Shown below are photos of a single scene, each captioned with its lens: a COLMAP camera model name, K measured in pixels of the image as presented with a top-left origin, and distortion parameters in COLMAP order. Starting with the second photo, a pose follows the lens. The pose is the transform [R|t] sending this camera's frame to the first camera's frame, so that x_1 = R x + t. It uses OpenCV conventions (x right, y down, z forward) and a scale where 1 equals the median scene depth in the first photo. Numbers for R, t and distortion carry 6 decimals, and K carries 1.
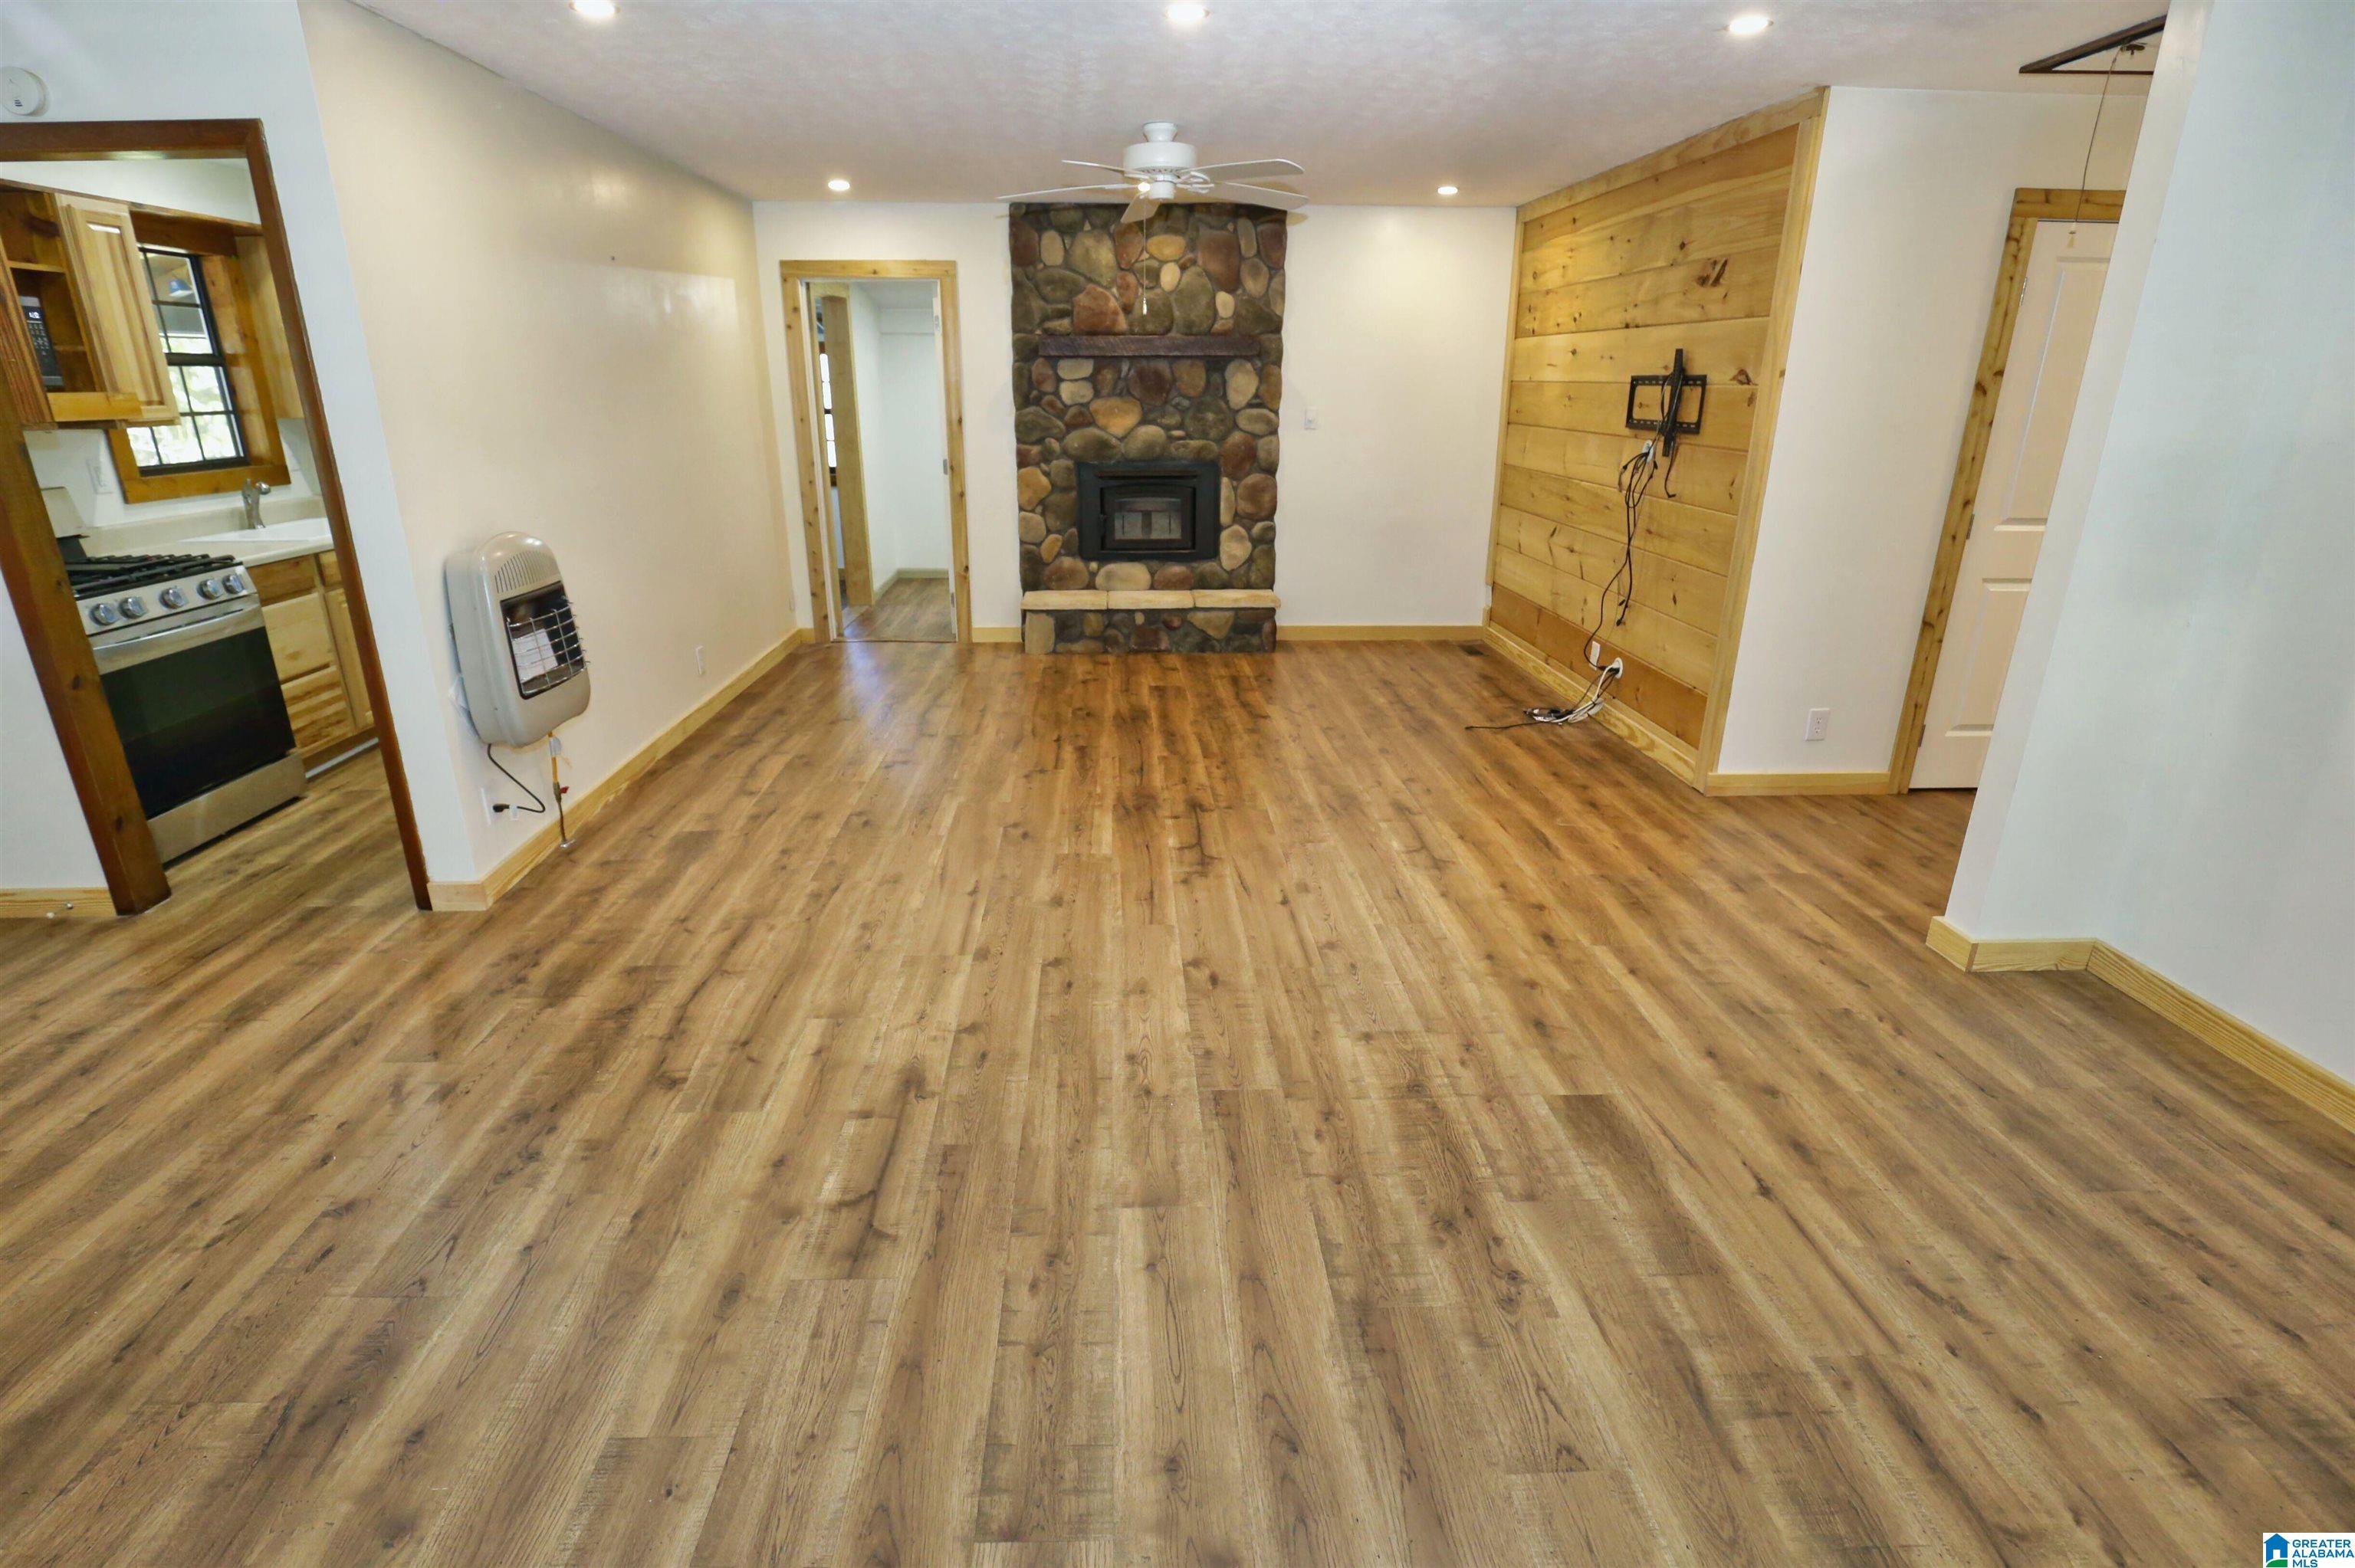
lens RADIAL K [[1153.8, 0, 1163.3], [0, 1153.8, 787.8], [0, 0, 1]] dist [-0.025016, -0.000905]
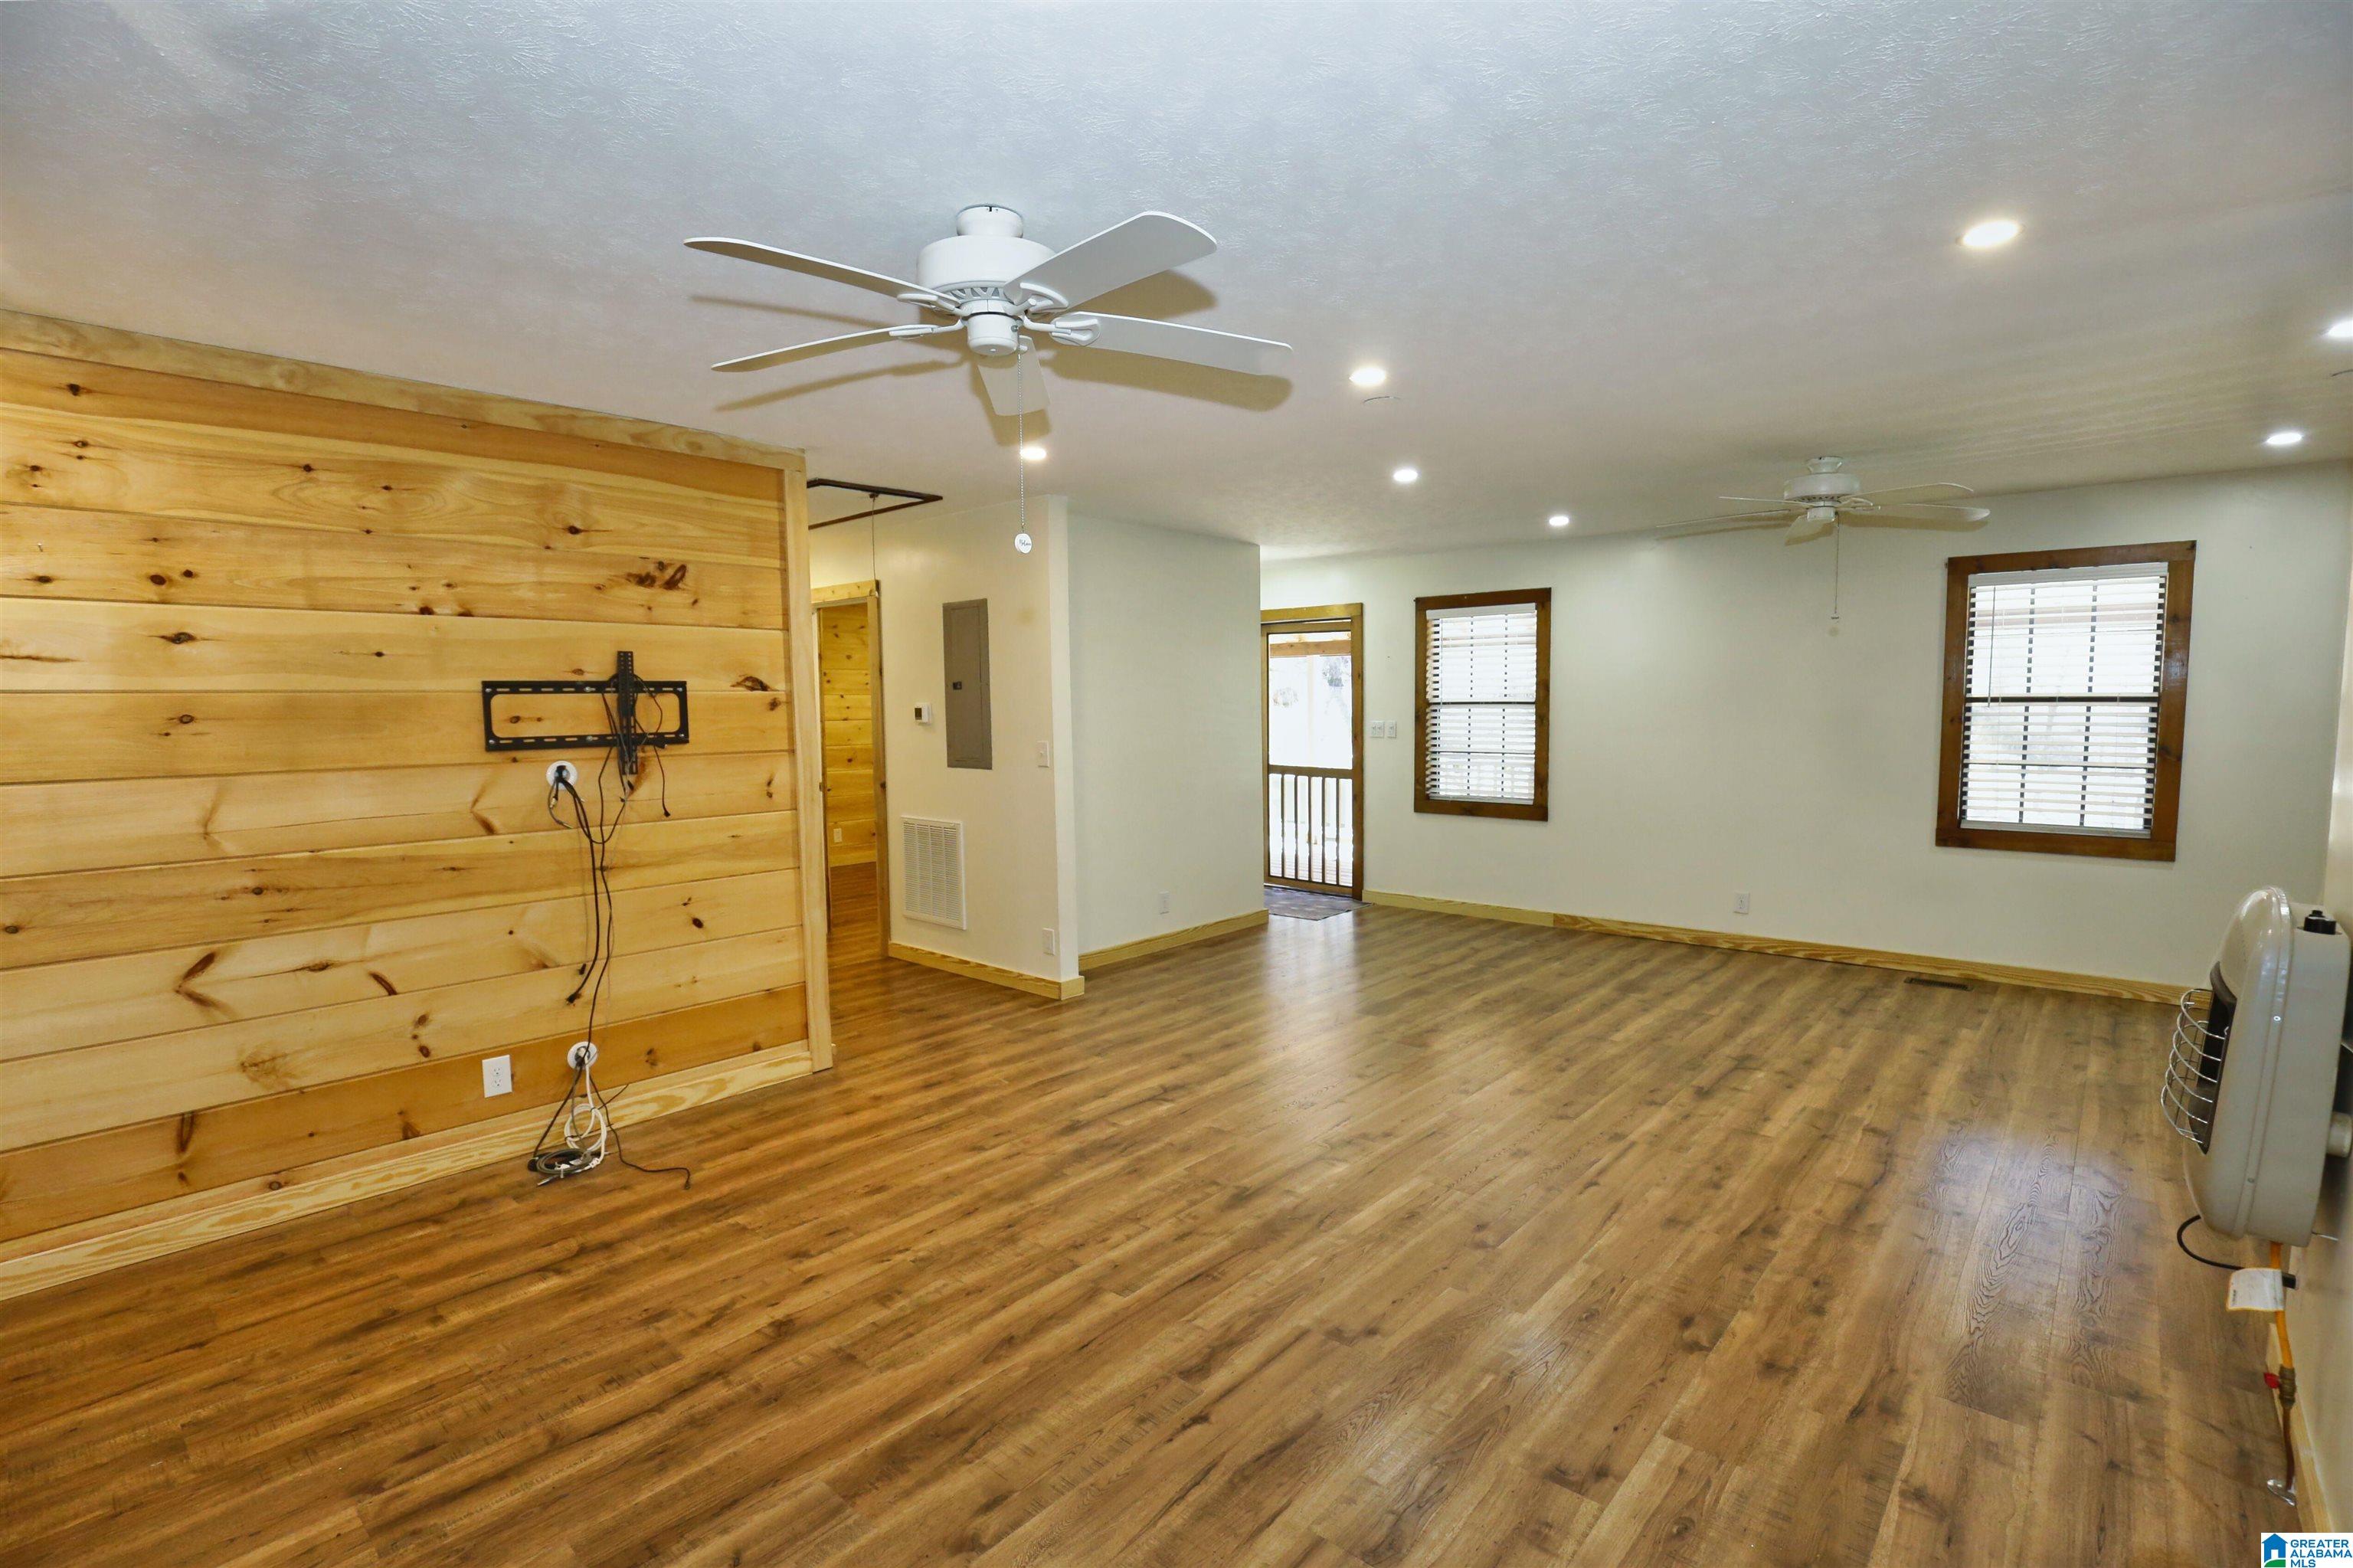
lens RADIAL K [[1102.1, 0, 1164.5], [0, 1102.1, 785.2], [0, 0, 1]] dist [-0.036439, 0.006896]
pose [[-0.714653, -0.048745, 0.697778, -0.429290], [0.241131, 0.919252, 0.311178, -0.474085], [-0.656603, 0.390640, -0.645192, 1.373702]]
